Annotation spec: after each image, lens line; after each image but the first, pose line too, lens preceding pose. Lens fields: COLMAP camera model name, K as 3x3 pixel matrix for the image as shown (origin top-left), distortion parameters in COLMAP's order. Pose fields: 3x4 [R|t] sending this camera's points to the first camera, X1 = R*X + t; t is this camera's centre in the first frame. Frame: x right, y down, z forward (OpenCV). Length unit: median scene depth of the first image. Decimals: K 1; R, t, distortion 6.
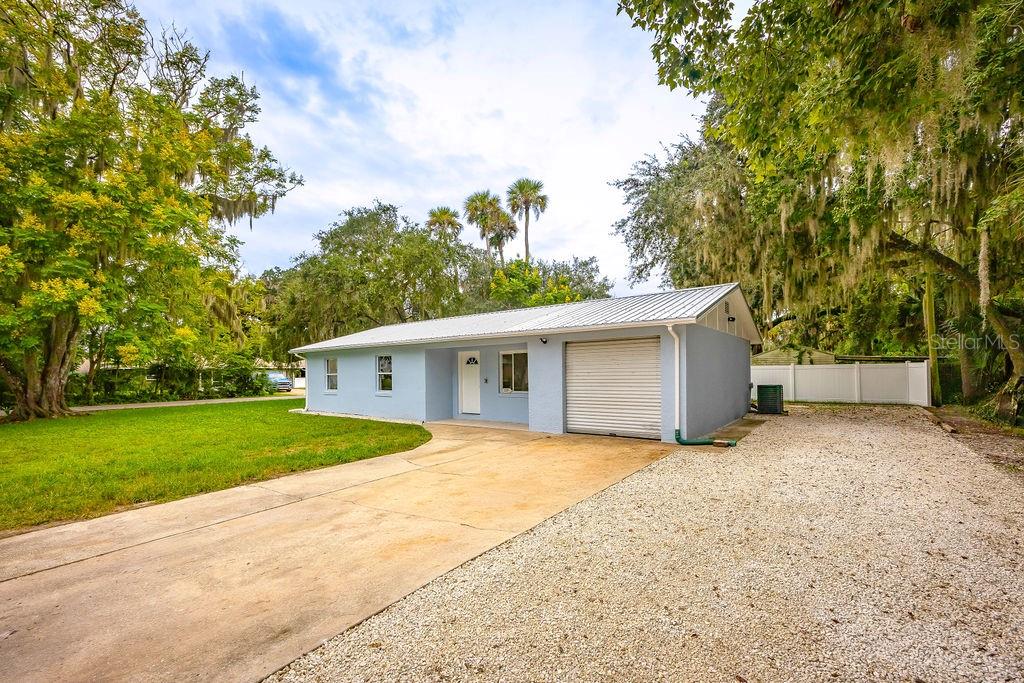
lens RADIAL K [[456.6, 0, 513.9], [0, 456.6, 372.1], [0, 0, 1]] dist [-0.001838, -0.000622]
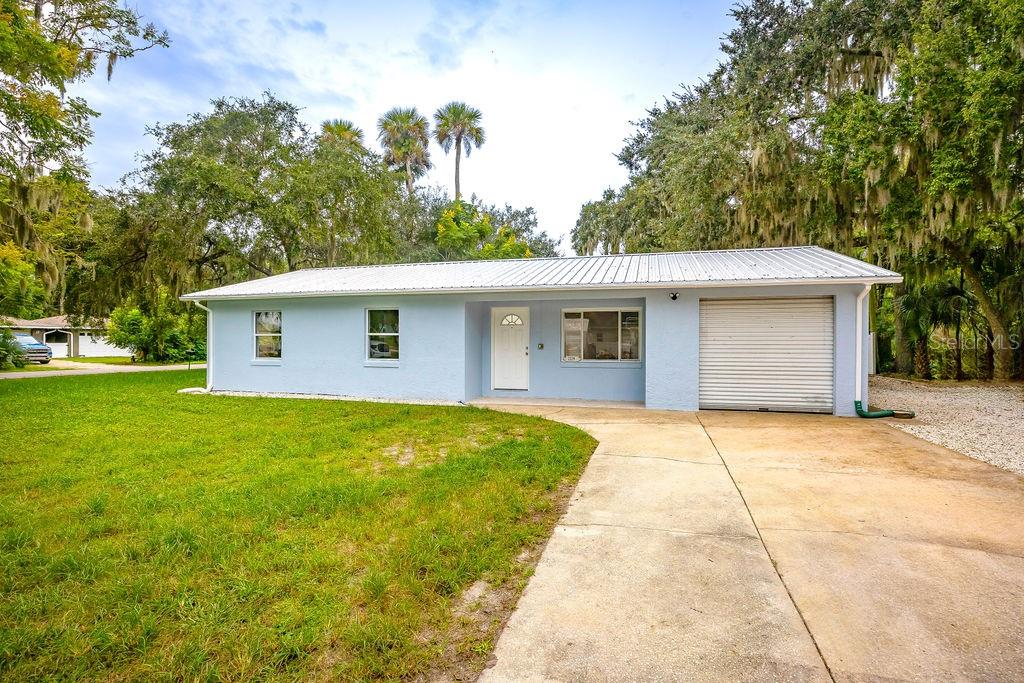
lens RADIAL K [[508.2, 0, 517.4], [0, 508.2, 342.6], [0, 0, 1]] dist [-0.014915, 0.000952]
pose [[0.924859, 0.014525, 0.380034, -0.330733], [-0.014151, 0.999893, -0.003777, 0.013064], [-0.380048, -0.001885, 0.924965, 0.176429]]
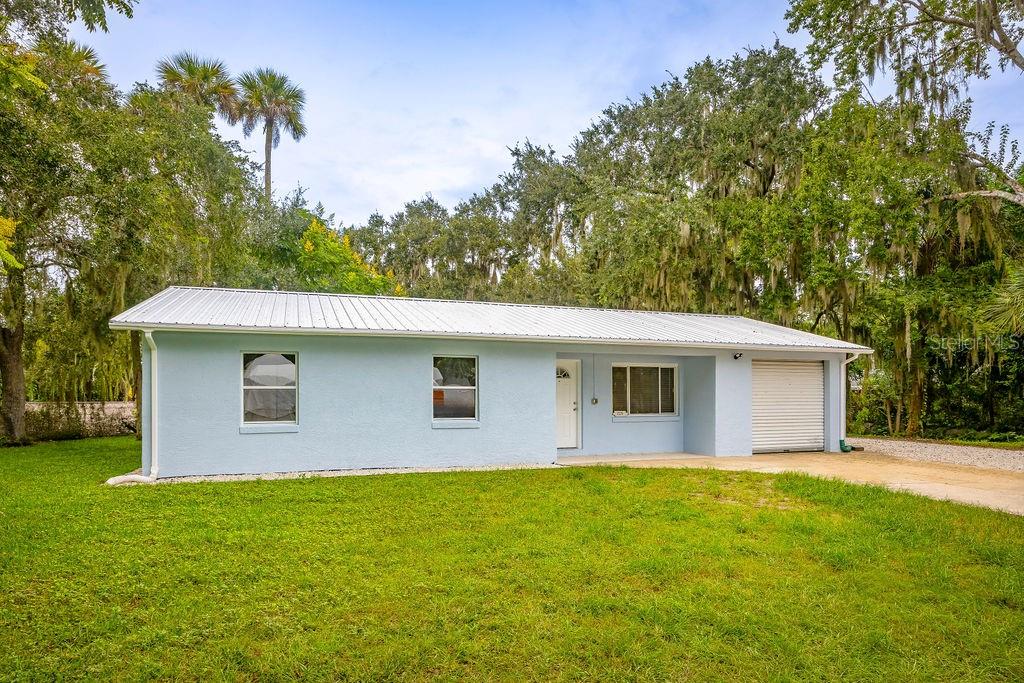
lens RADIAL K [[623.6, 0, 511.1], [0, 623.6, 395.9], [0, 0, 1]] dist [0.001009, 0.000346]
pose [[0.518313, 0.014148, 0.855074, -0.779348], [-0.004258, 0.999893, -0.013962, 0.019523], [-0.855180, 0.003596, 0.518318, 0.464333]]
